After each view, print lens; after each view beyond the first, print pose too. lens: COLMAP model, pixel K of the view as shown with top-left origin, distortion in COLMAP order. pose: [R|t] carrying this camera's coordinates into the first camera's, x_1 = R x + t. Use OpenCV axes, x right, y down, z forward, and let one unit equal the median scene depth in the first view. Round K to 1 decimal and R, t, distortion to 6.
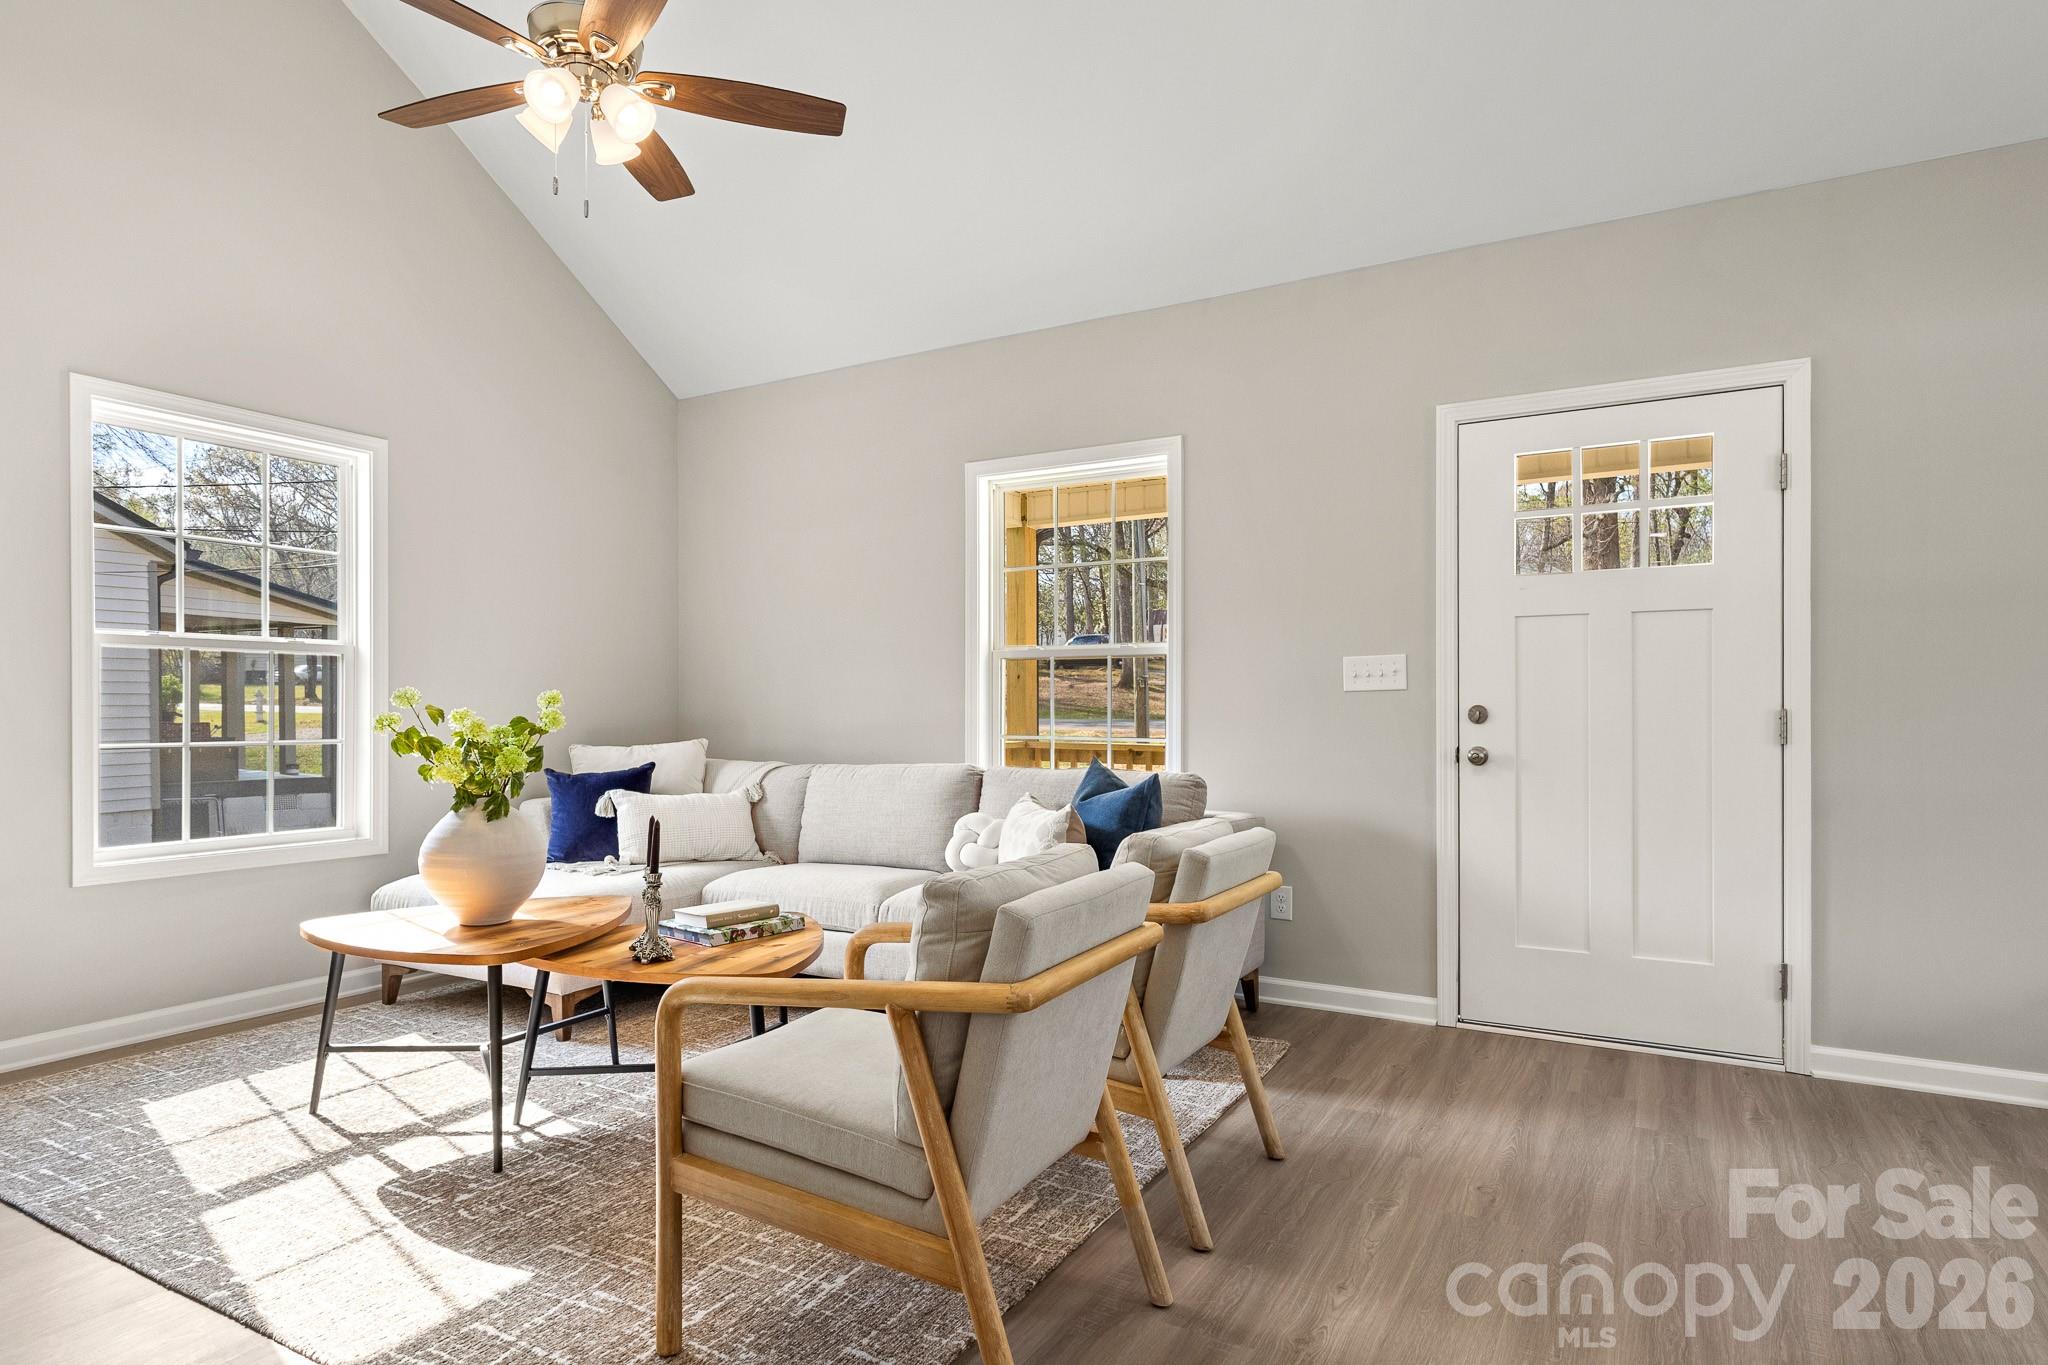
lens RADIAL K [[1136.6, 0, 1035.7], [0, 1136.6, 714.6], [0, 0, 1]] dist [0.013853, 0.000910]
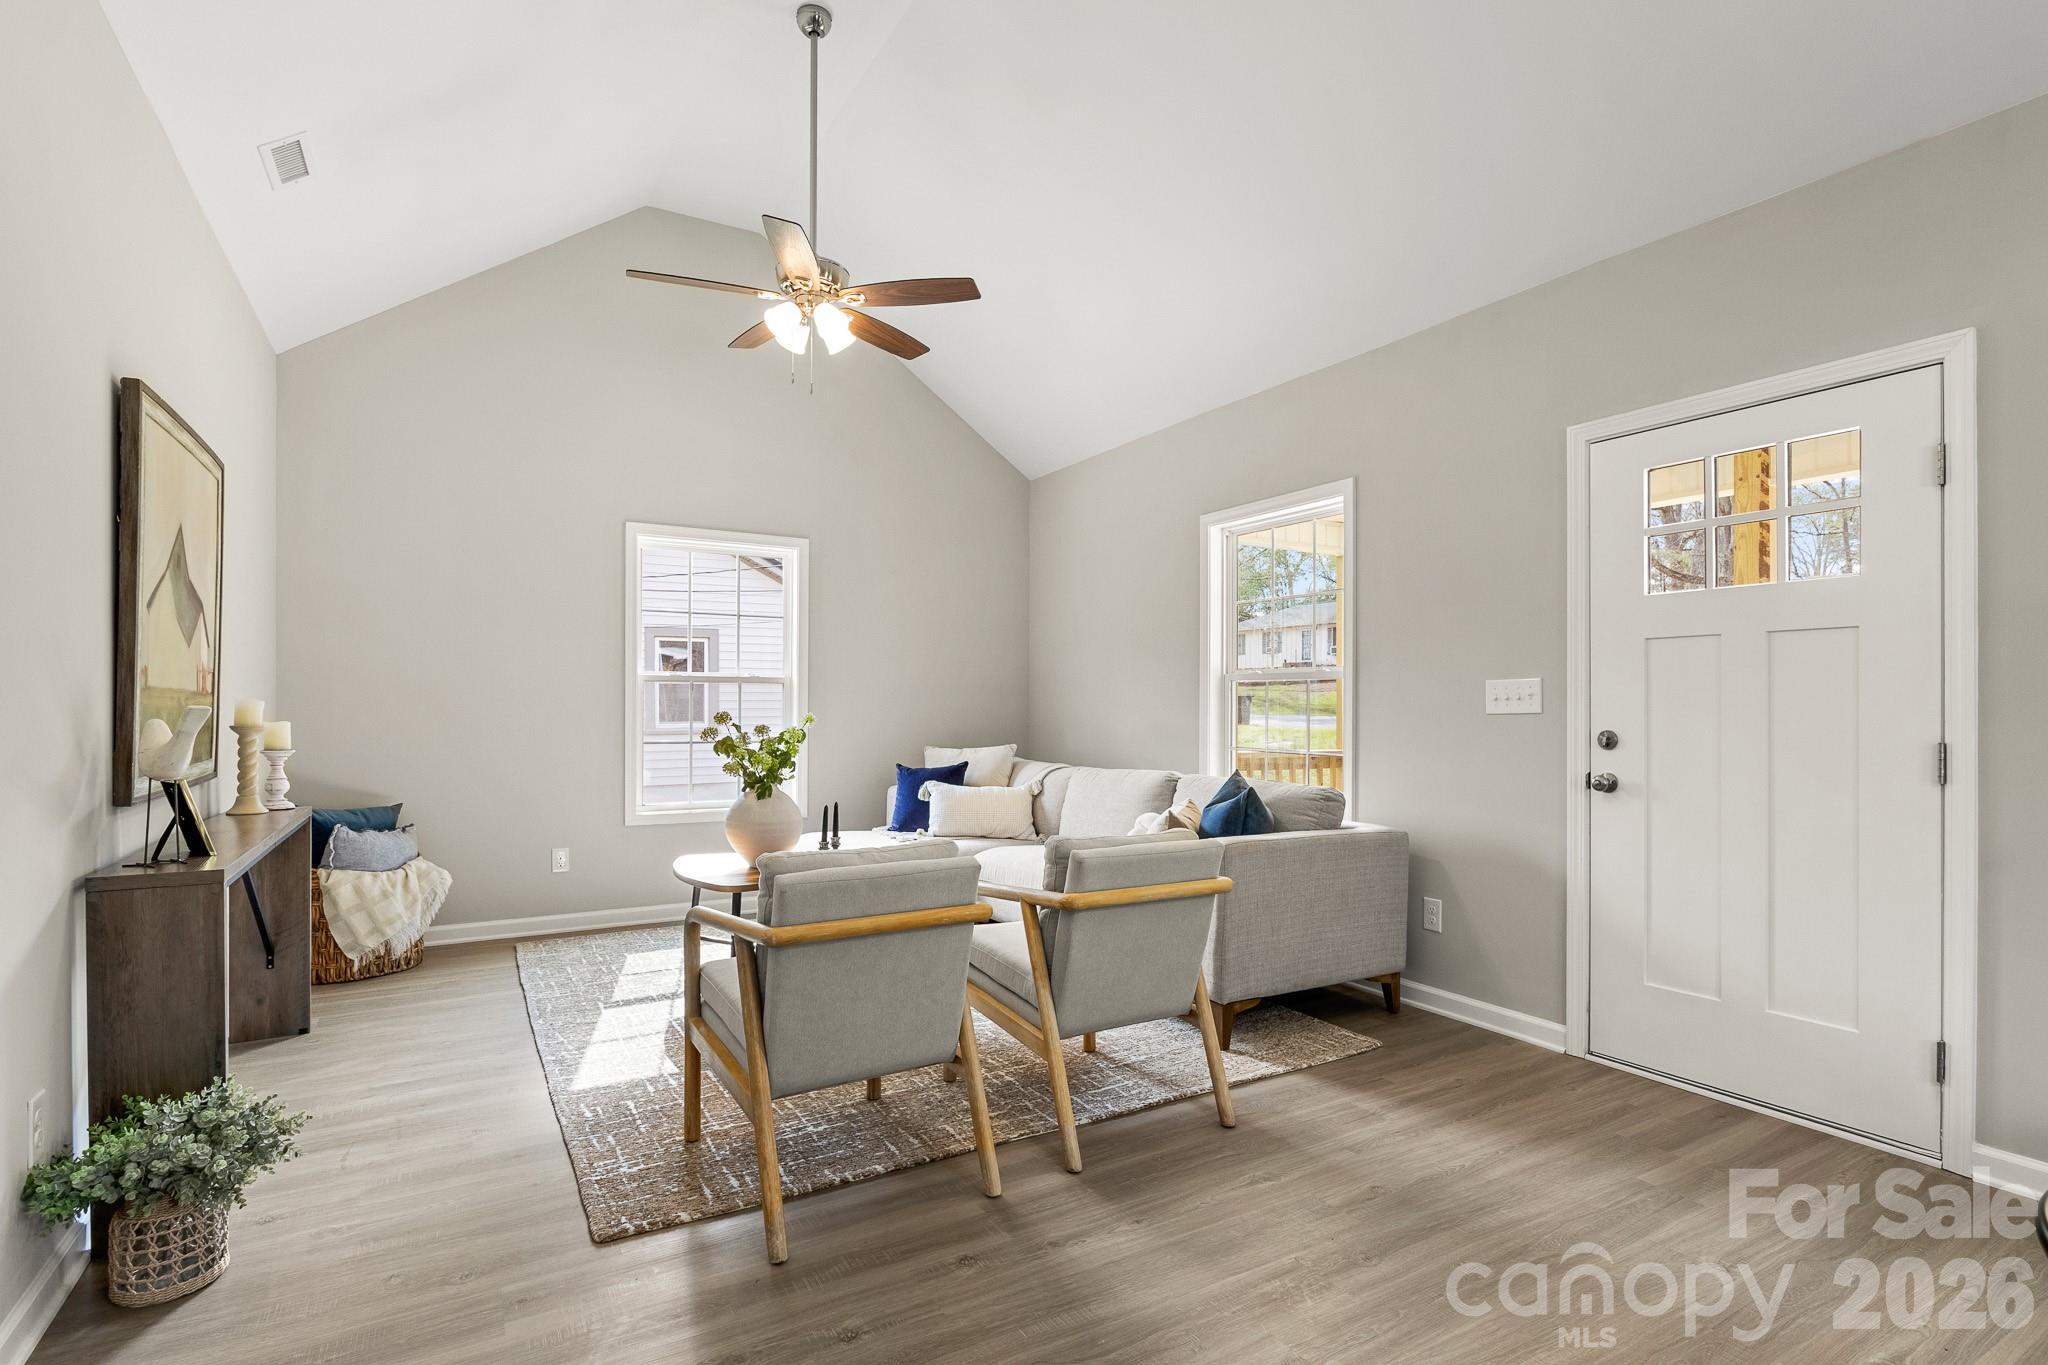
lens RADIAL K [[1007.9, 0, 1037.7], [0, 1007.9, 711.3], [0, 0, 1]] dist [-0.003874, -0.000081]
pose [[0.867621, 0.006392, -0.497184, 0.397368], [-0.008983, 0.999956, -0.002821, -0.017754], [0.497144, 0.006914, 0.867640, 0.014778]]
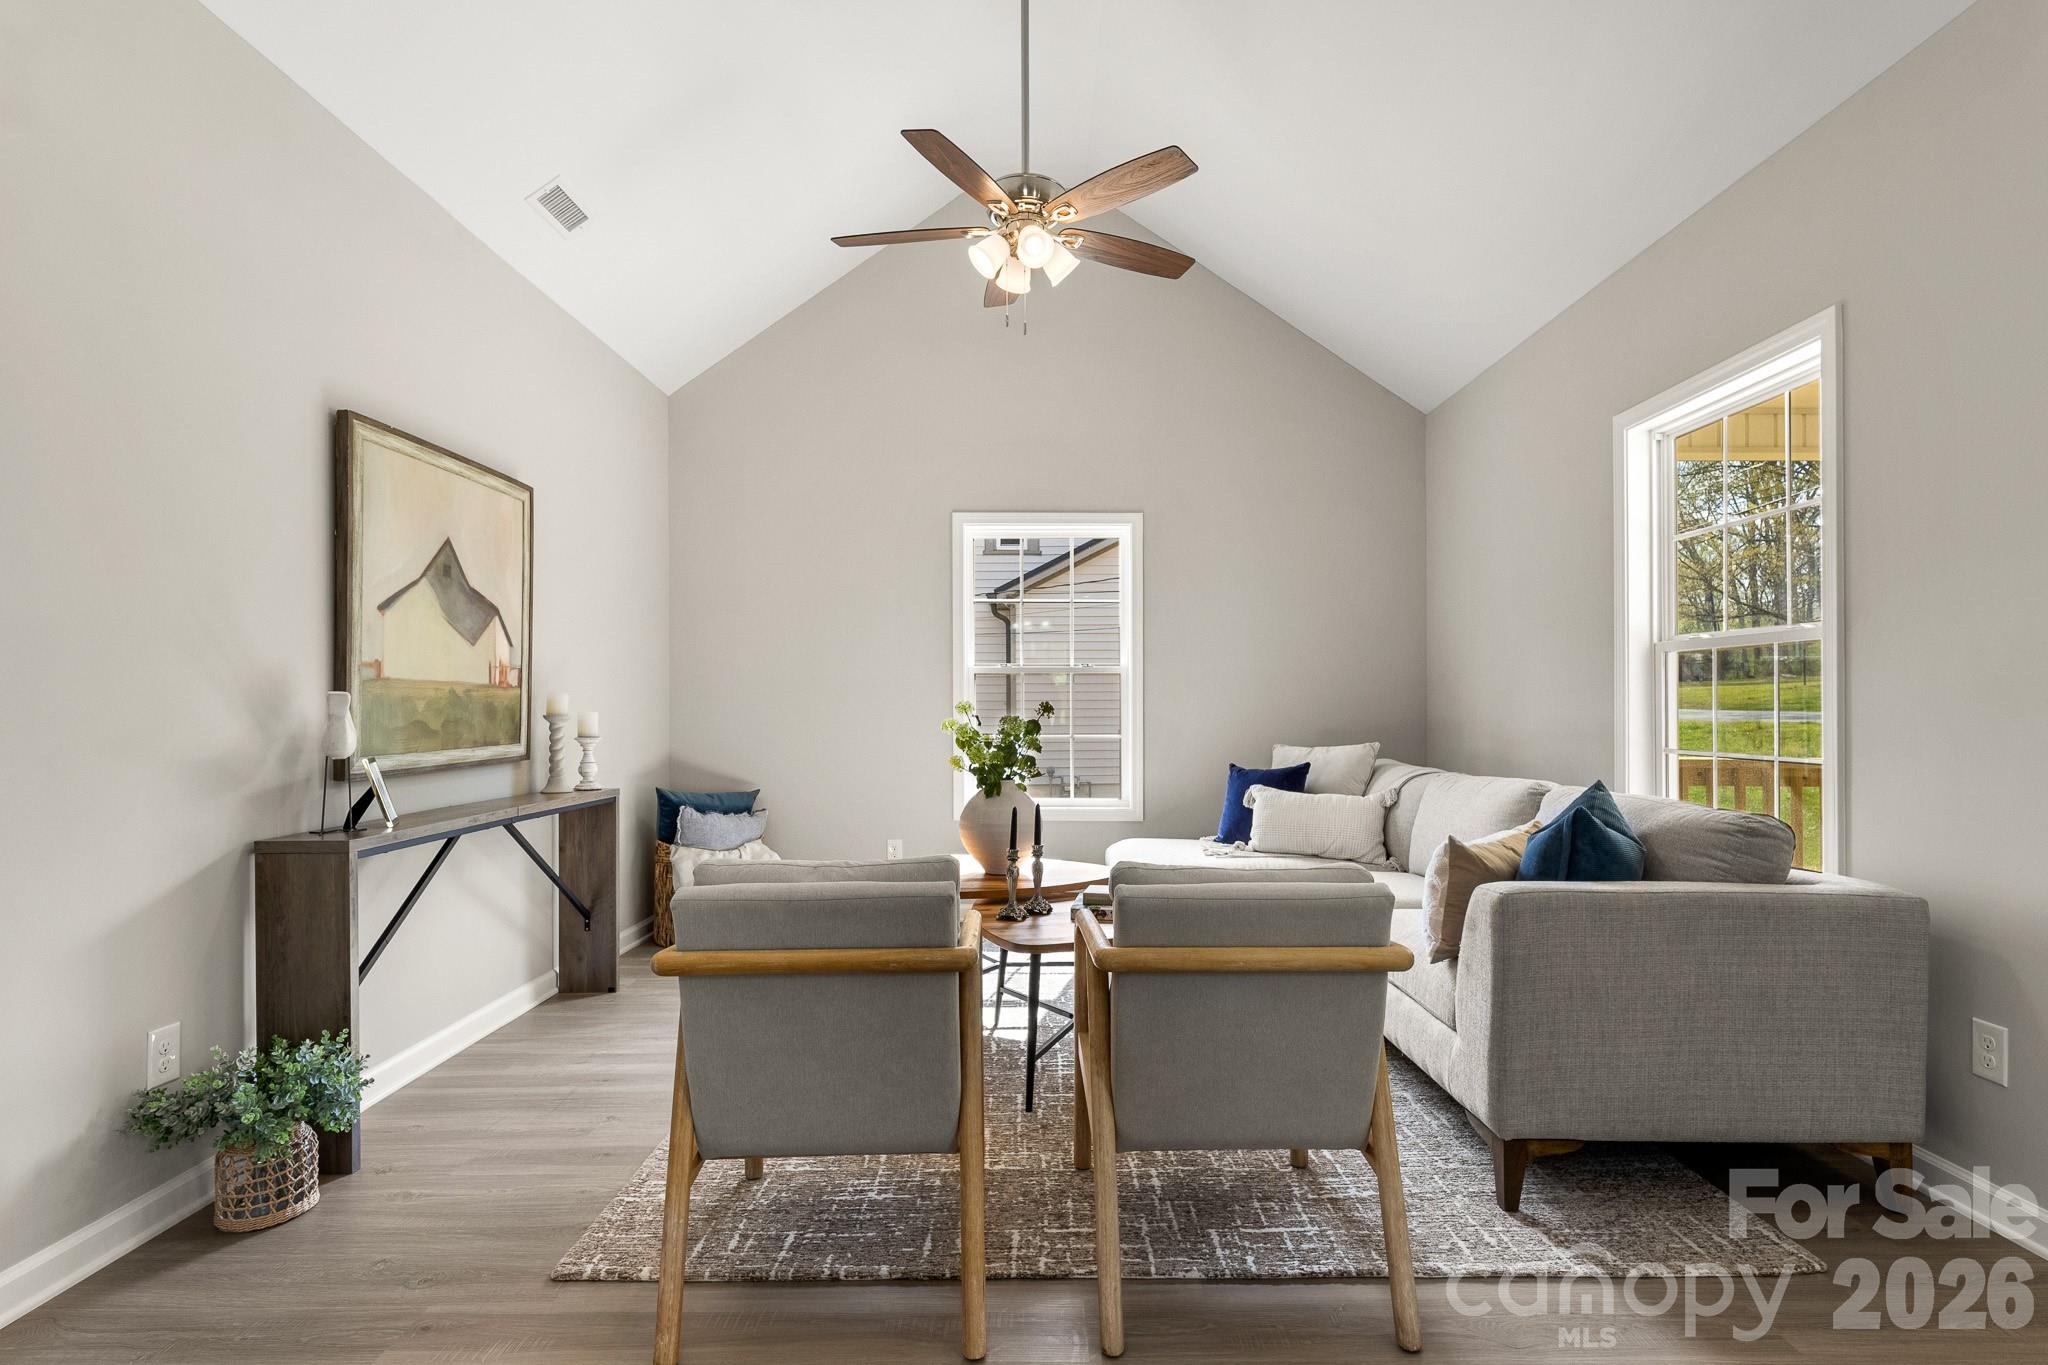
lens RADIAL K [[1025.6, 0, 1029.2], [0, 1025.6, 704.7], [0, 0, 1]] dist [0.005239, 0.000512]
pose [[0.491464, -0.002511, -0.870894, 0.479859], [-0.004959, 0.999972, -0.005682, -0.008155], [0.870884, 0.007112, 0.491438, 0.341705]]
